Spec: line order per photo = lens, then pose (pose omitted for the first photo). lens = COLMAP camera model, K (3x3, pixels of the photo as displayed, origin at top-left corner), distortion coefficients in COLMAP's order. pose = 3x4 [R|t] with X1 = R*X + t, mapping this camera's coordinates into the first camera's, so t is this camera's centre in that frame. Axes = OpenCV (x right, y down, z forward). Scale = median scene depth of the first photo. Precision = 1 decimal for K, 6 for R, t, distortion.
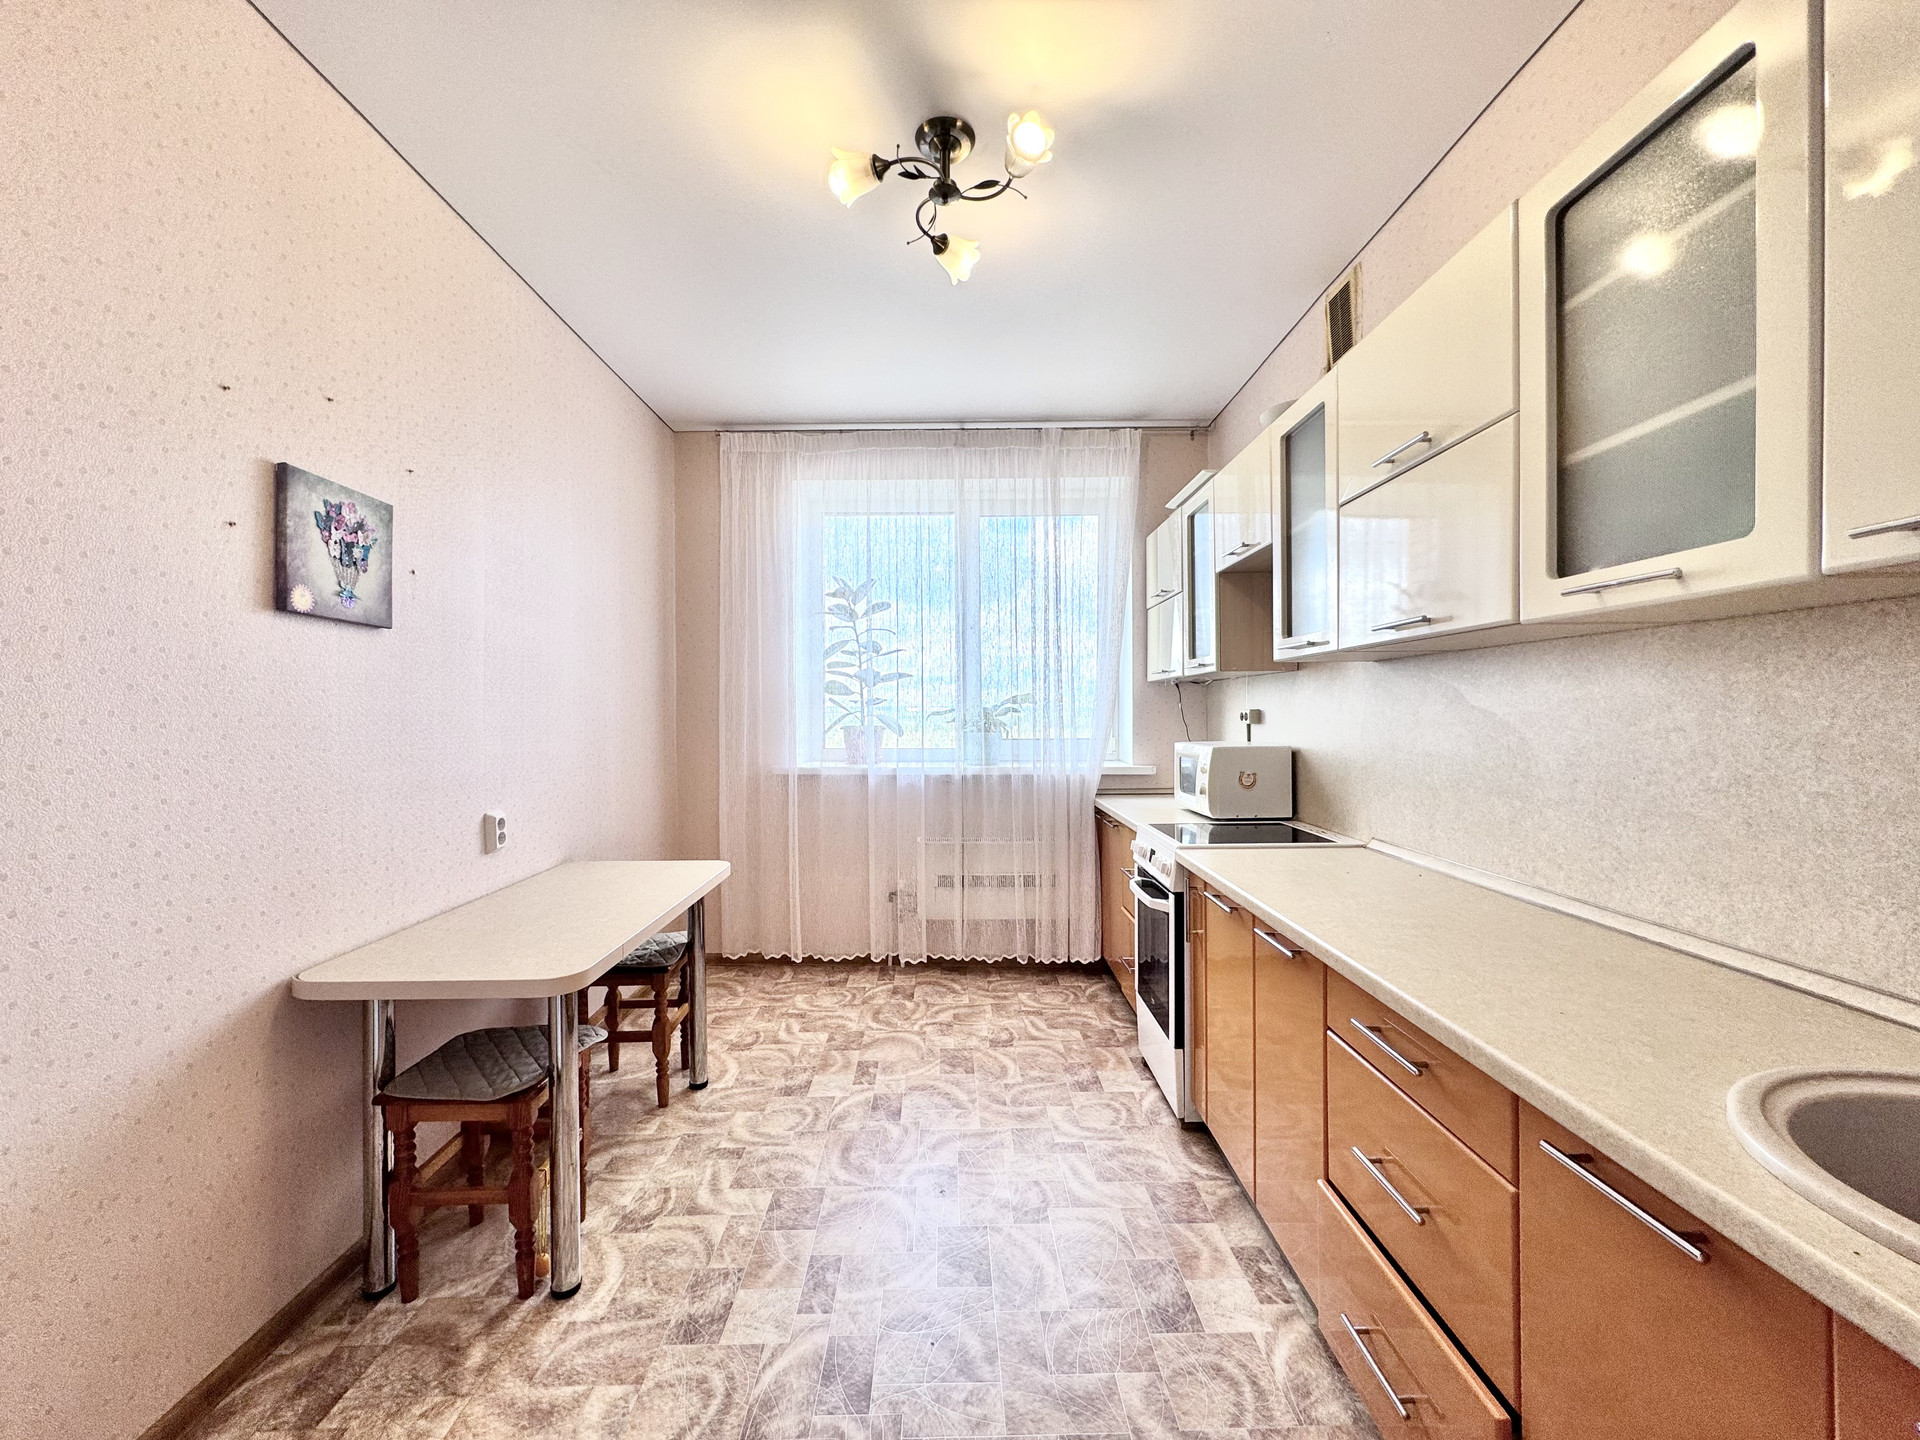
lens RADIAL K [[780.1, 0, 949.3], [0, 780.1, 718.7], [0, 0, 1]] dist [-0.003160, 0.001107]
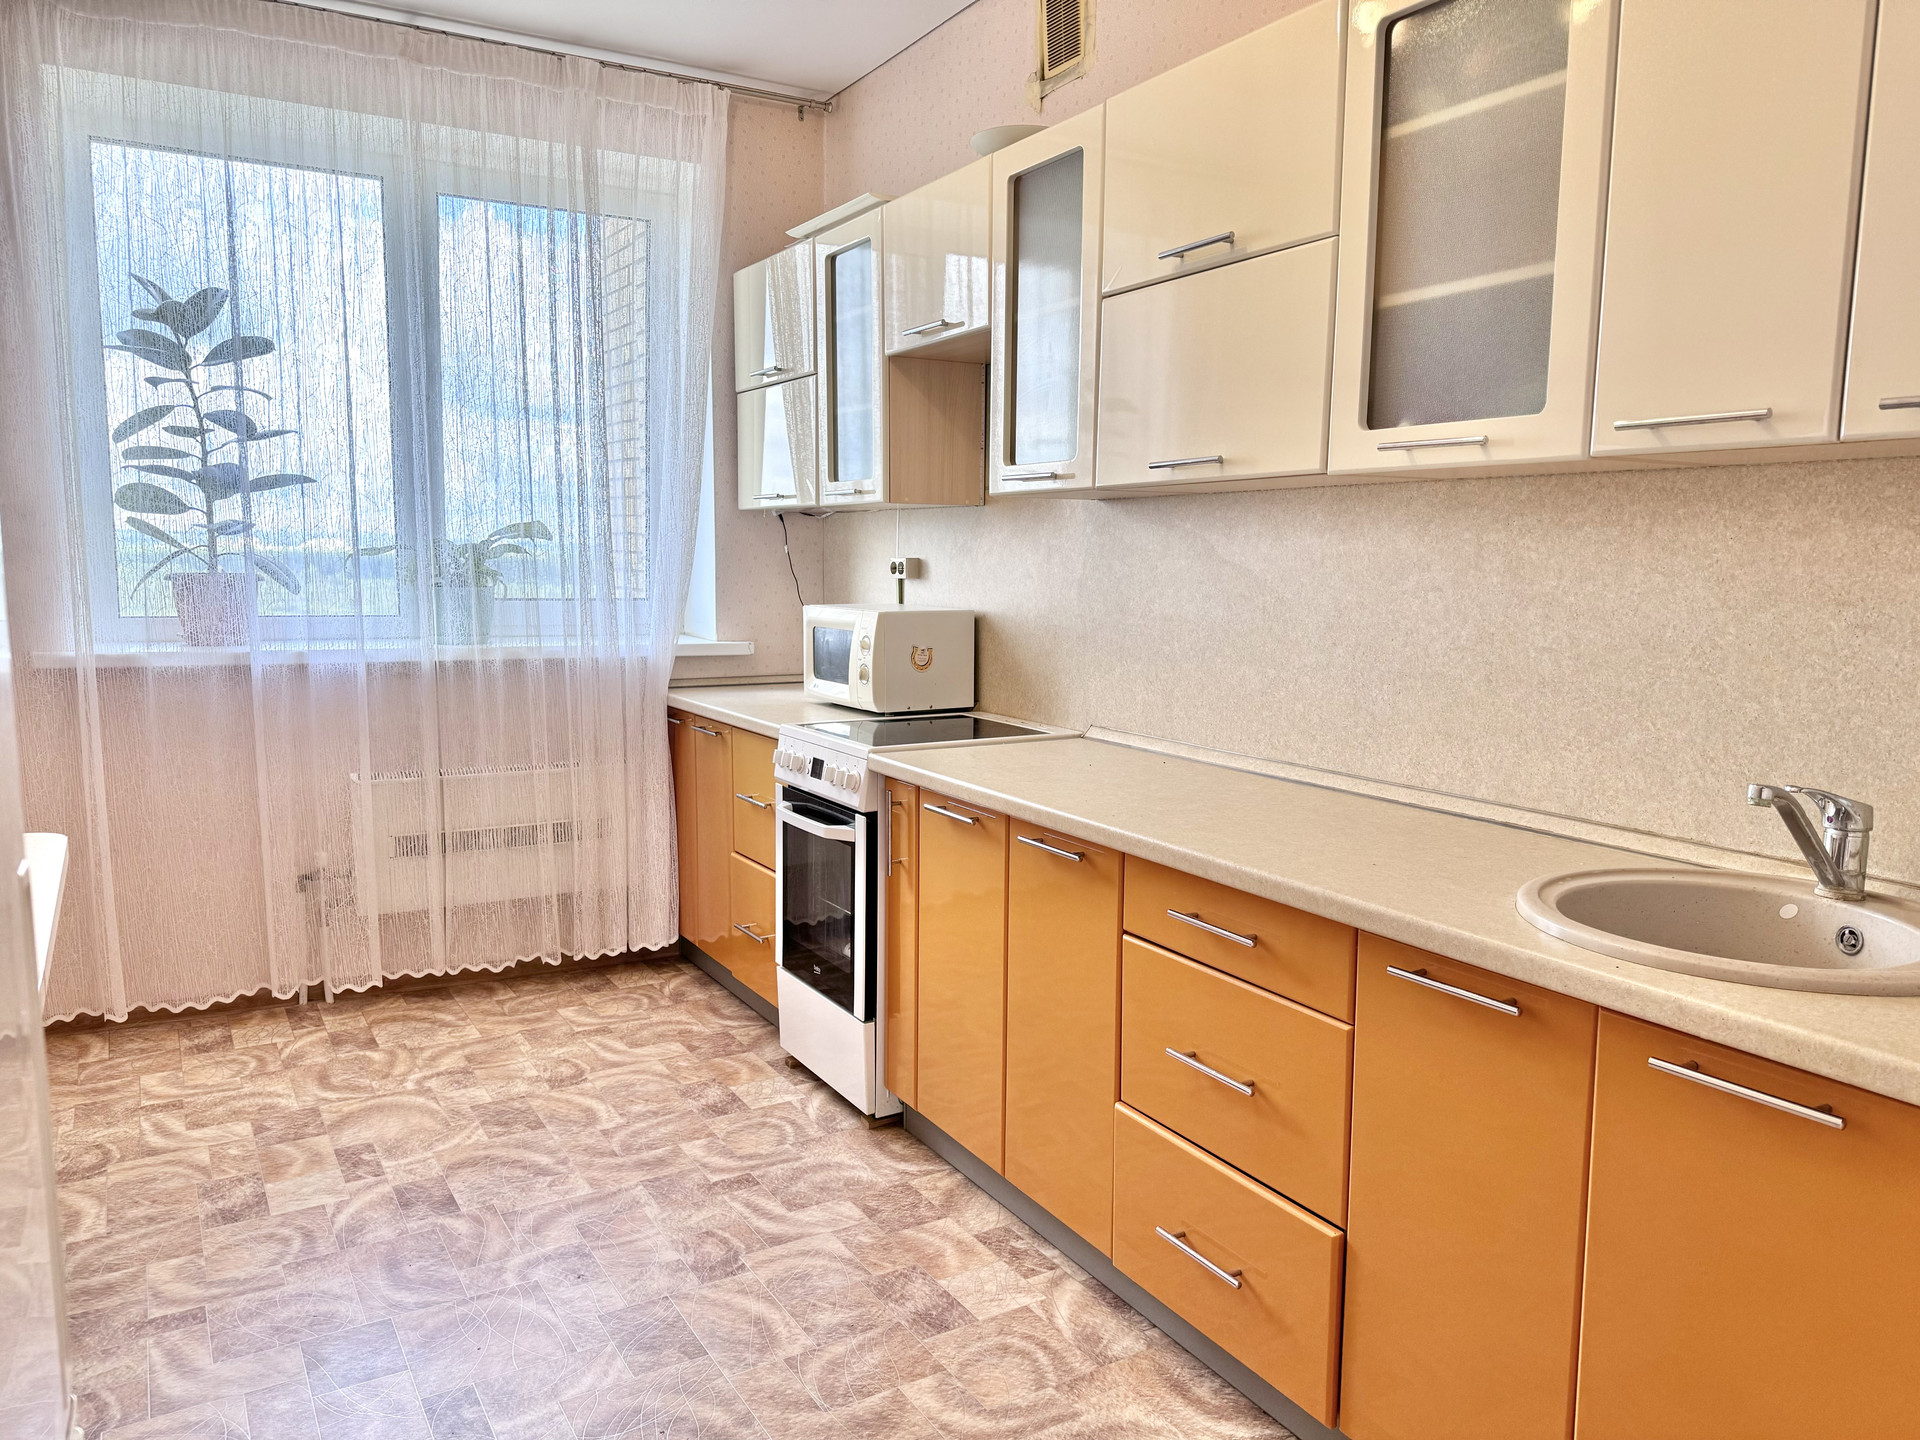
lens RADIAL K [[1387.3, 0, 952.6], [0, 1387.3, 731.4], [0, 0, 1]] dist [0.051655, -0.066115]
pose [[0.860150, -0.048821, 0.507699, -0.277677], [-0.012826, 0.993023, 0.117221, -0.003504], [-0.509880, -0.107339, 0.853522, -0.121807]]
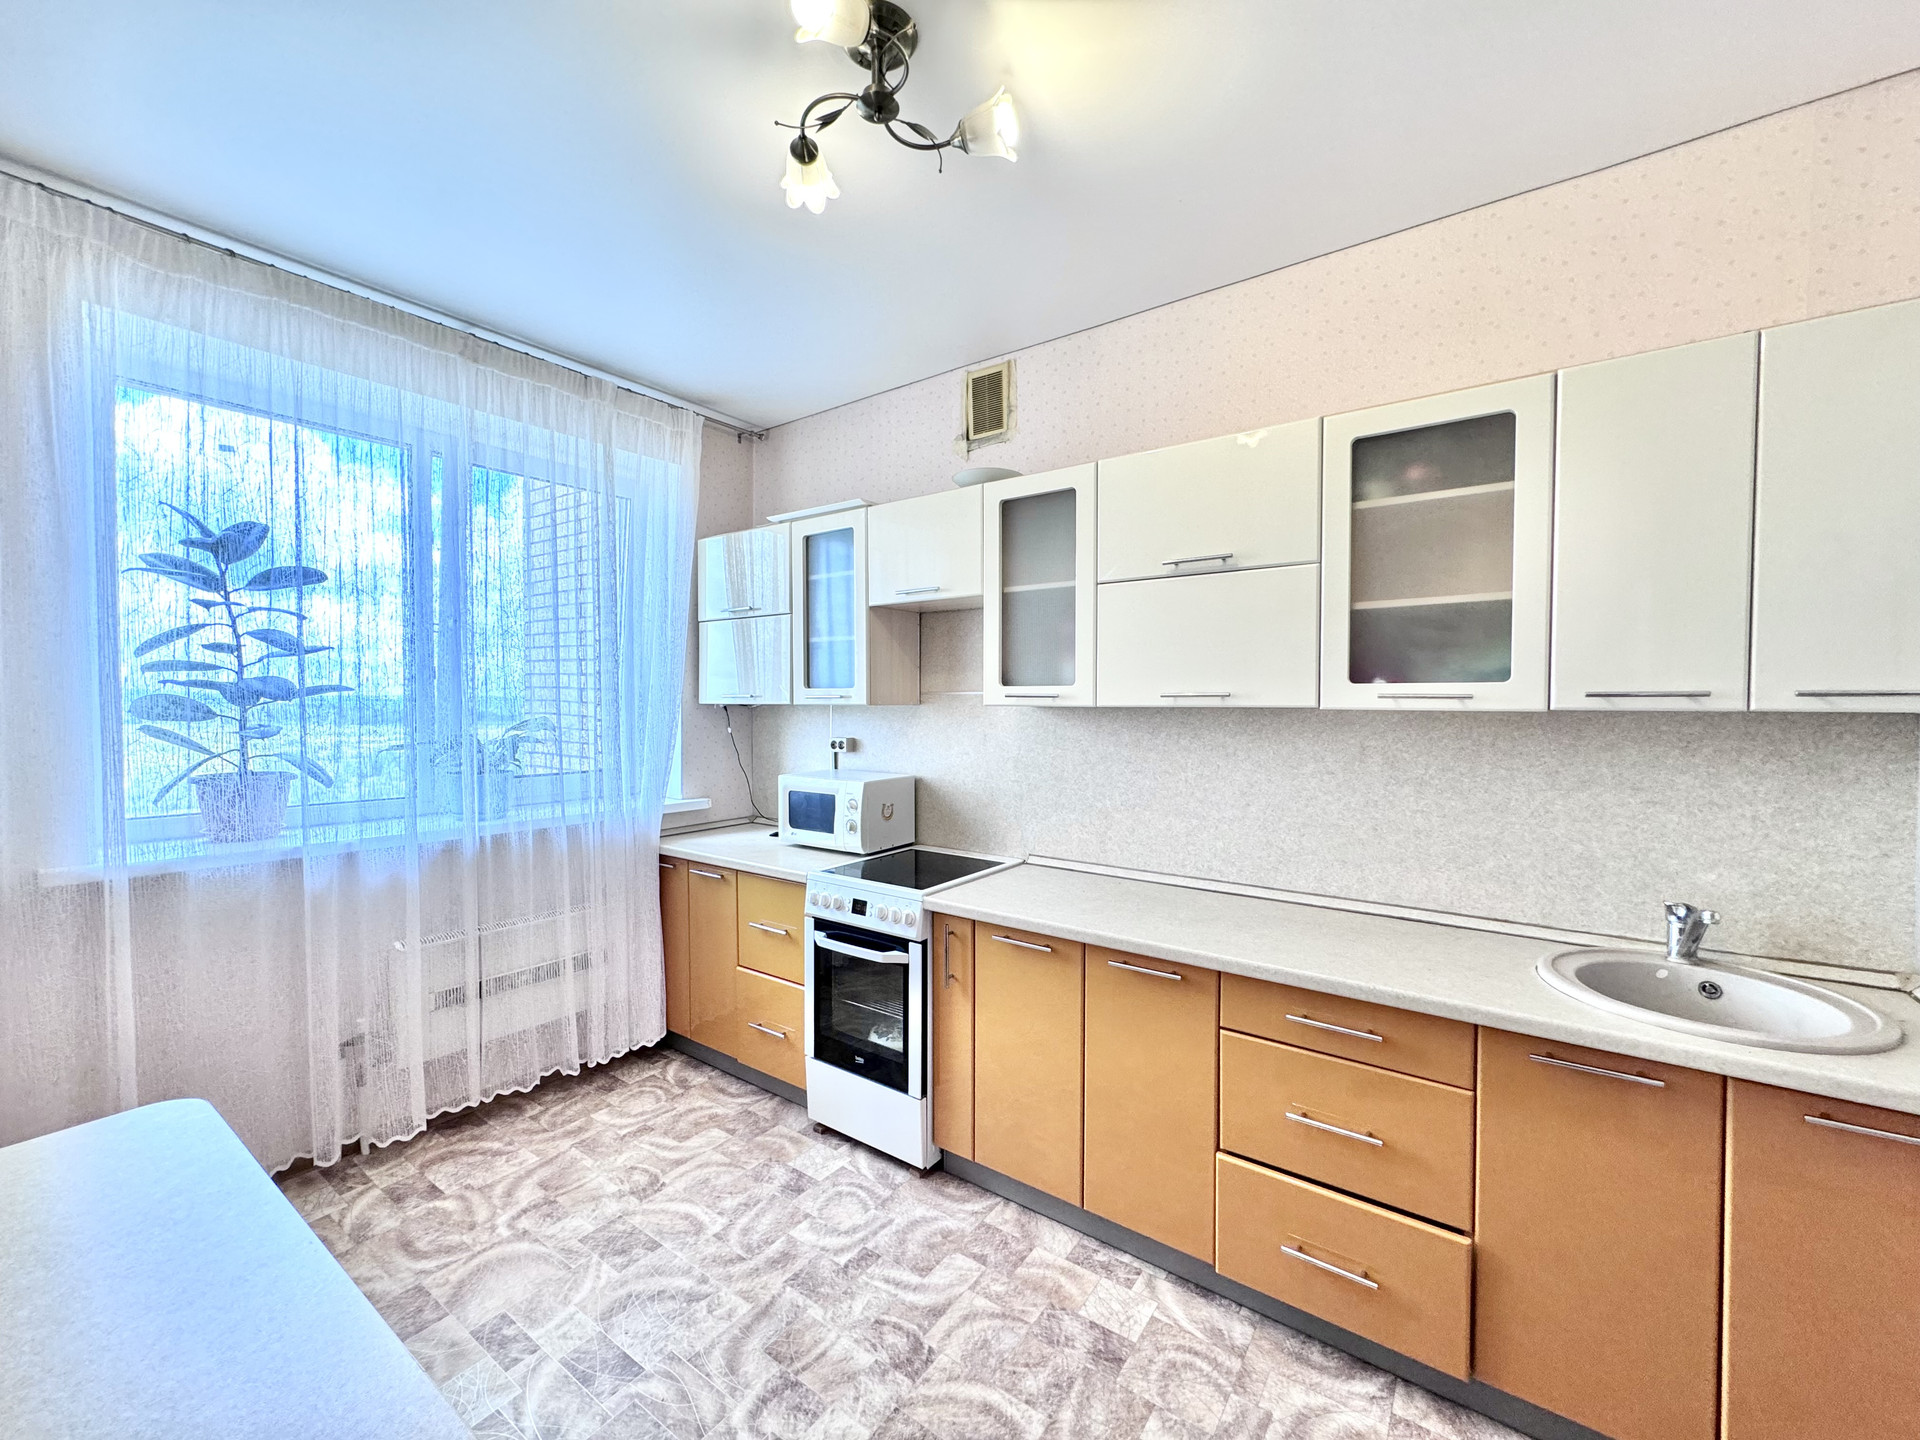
lens RADIAL K [[780.1, 0, 958.9], [0, 780.1, 716.5], [0, 0, 1]] dist [-0.003160, 0.001107]
pose [[0.574548, -0.010330, 0.818406, -0.464251], [-0.000313, 0.999917, 0.012841, -0.068831], [-0.818471, -0.007635, 0.574498, 0.388728]]
